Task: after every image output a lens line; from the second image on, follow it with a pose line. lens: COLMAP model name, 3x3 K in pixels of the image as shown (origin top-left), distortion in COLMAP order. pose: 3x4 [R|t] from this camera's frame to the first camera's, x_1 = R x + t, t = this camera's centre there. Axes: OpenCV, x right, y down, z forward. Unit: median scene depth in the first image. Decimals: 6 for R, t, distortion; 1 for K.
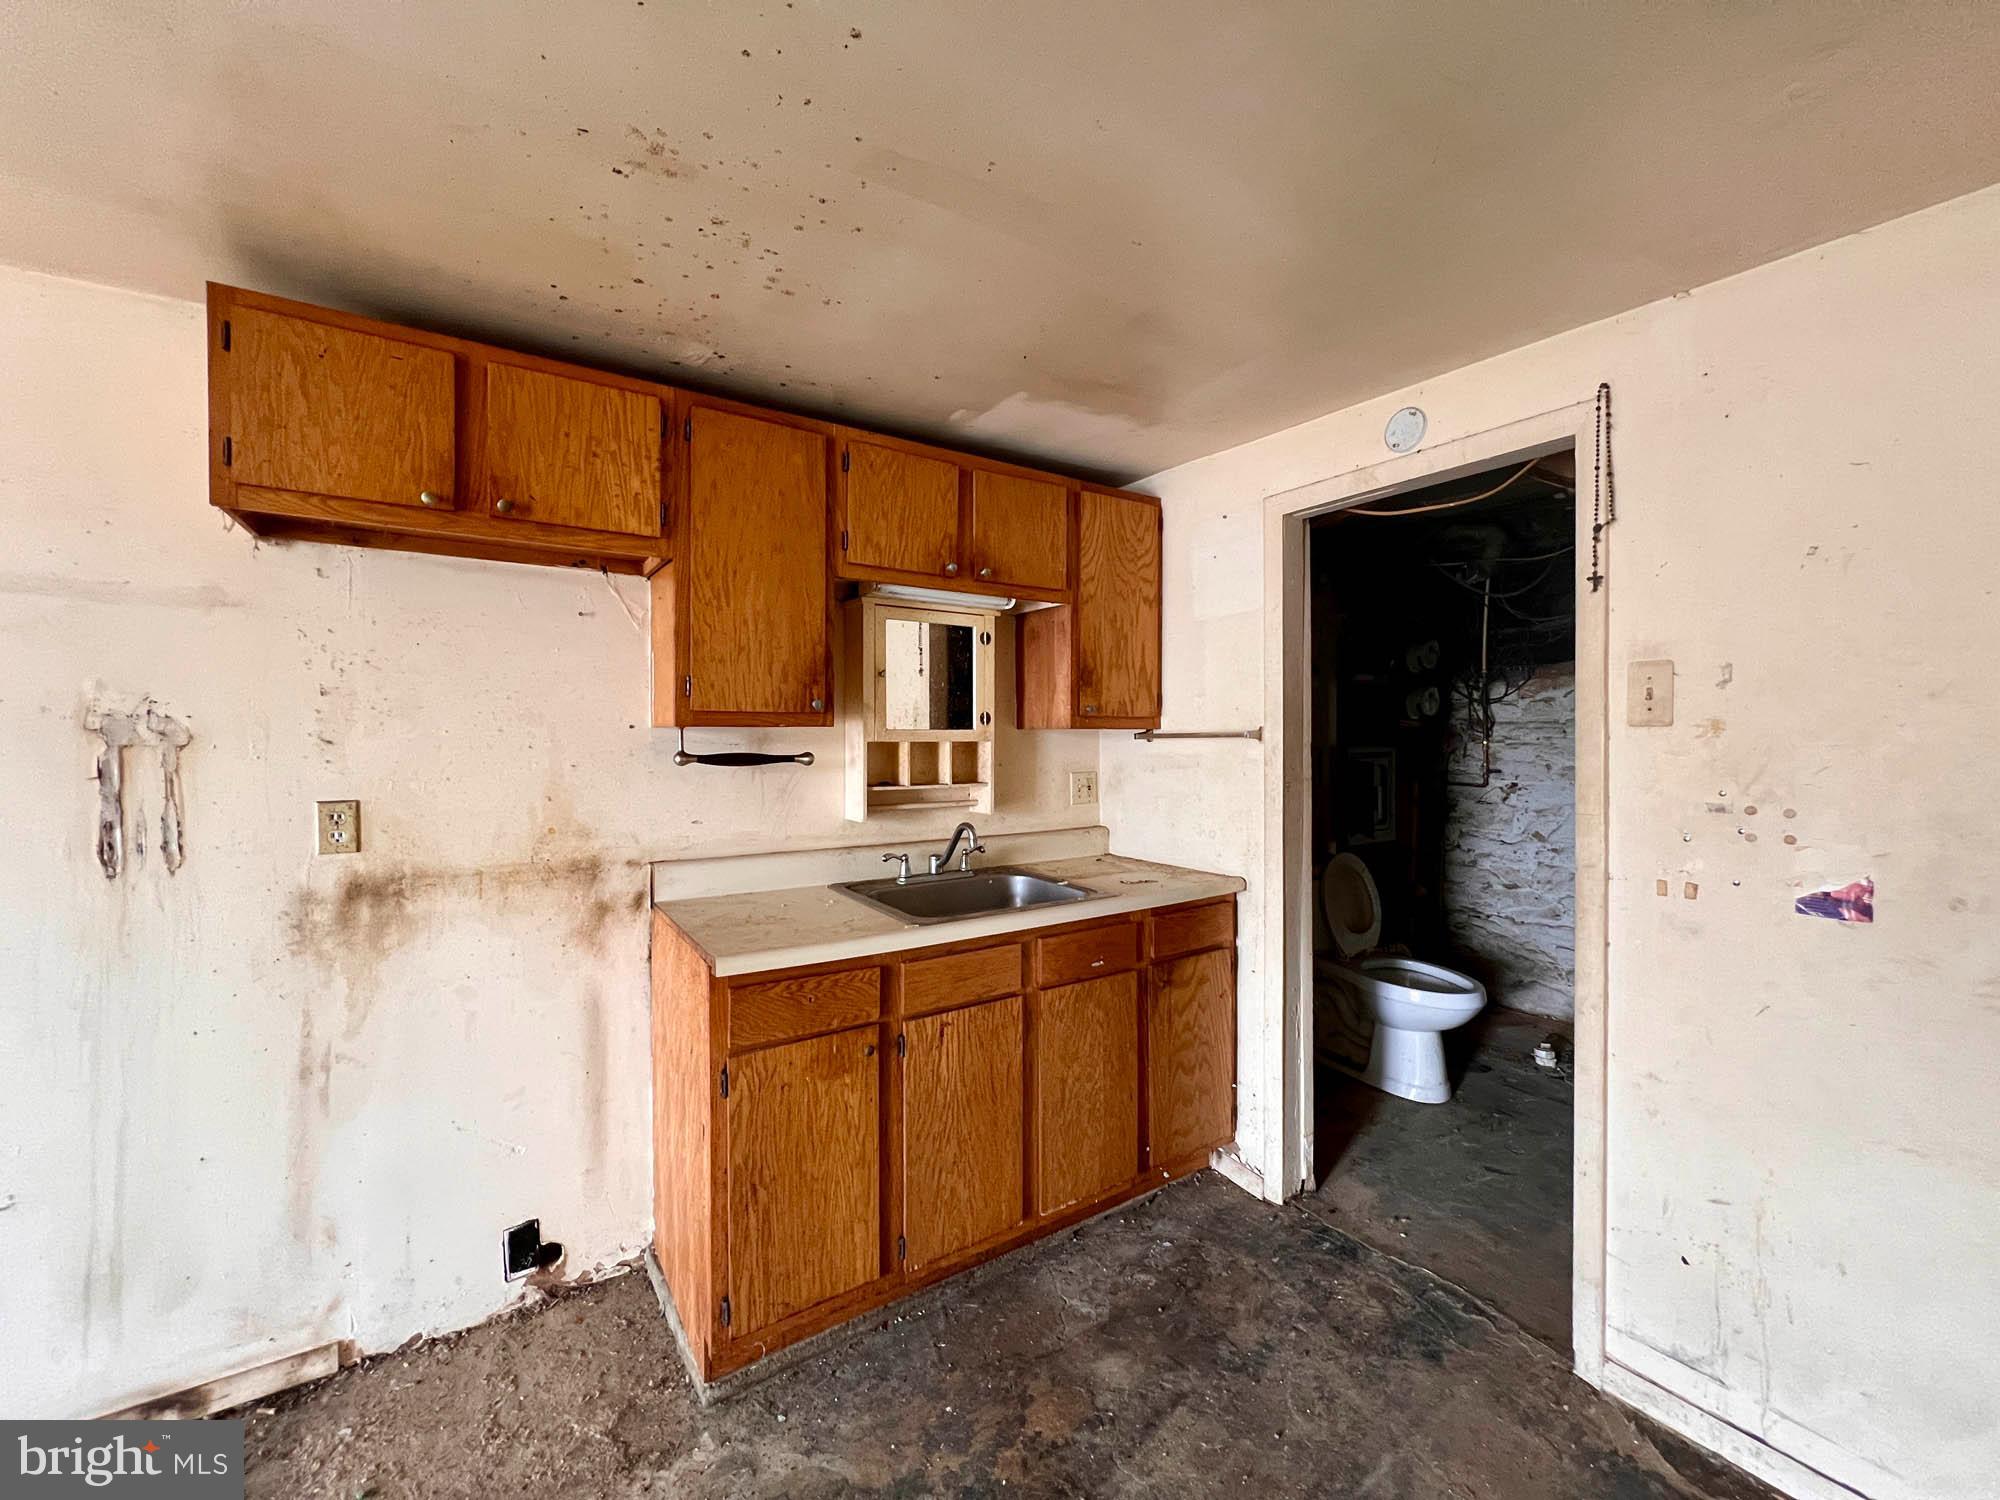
lens RADIAL K [[799.2, 0, 994.0], [0, 799.2, 743.9], [0, 0, 1]] dist [-0.002036, 0.000281]
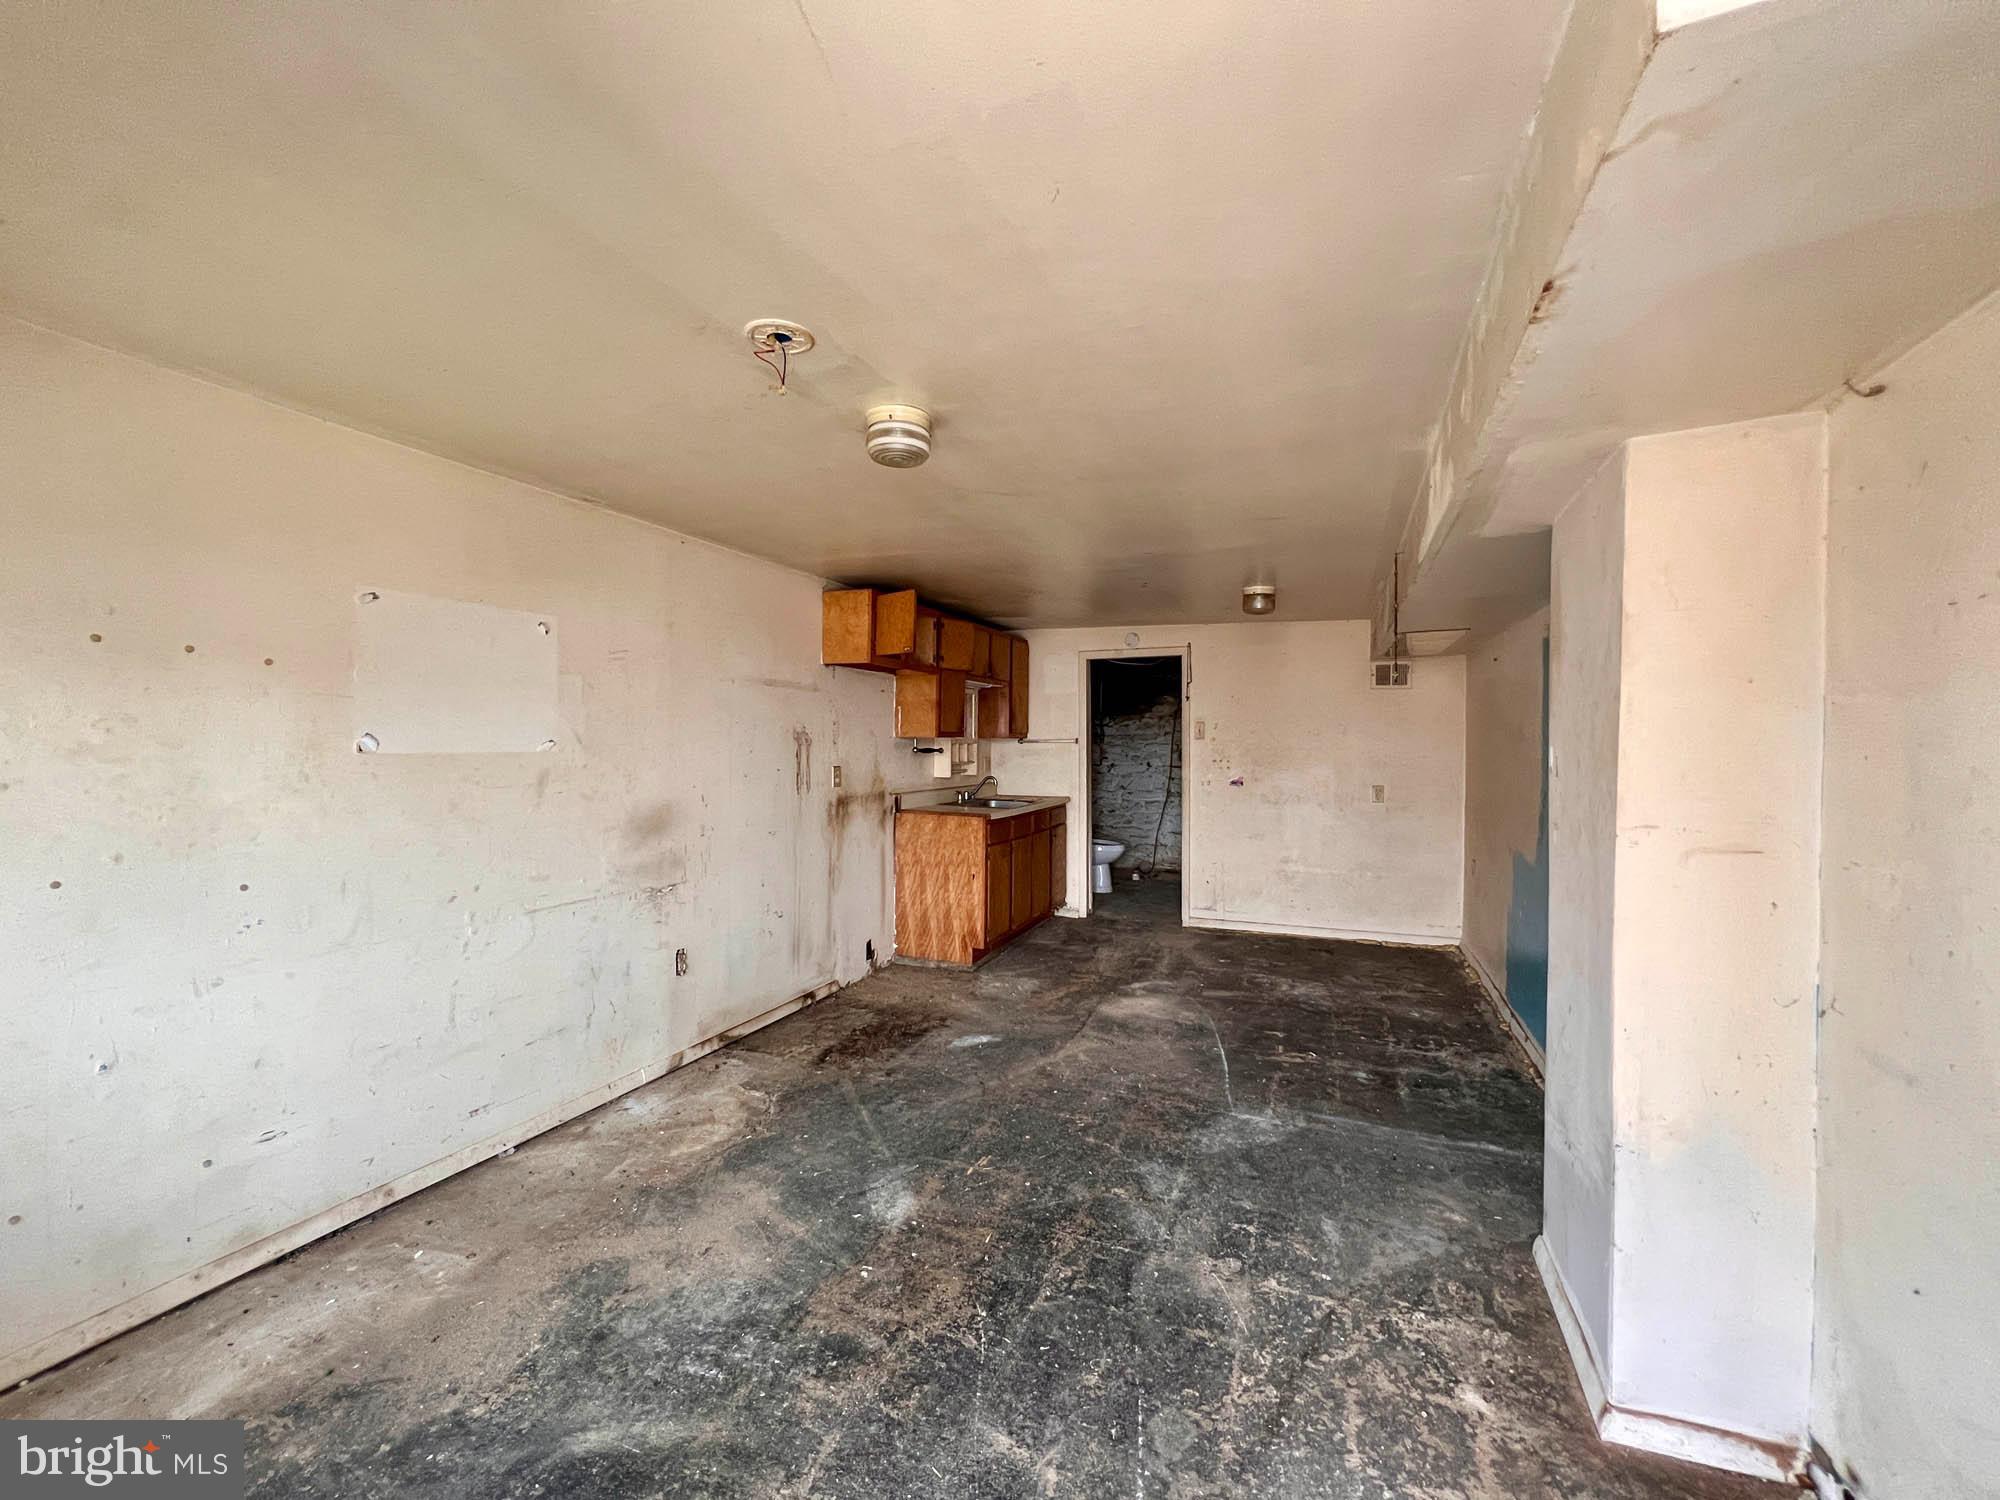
lens RADIAL K [[799.2, 0, 994.0], [0, 799.2, 743.9], [0, 0, 1]] dist [-0.002036, 0.000281]
pose [[0.833613, 0.000982, 0.552347, -1.610457], [0.001742, 0.999989, -0.004406, 0.010881], [-0.552346, 0.004635, 0.833602, -1.242810]]
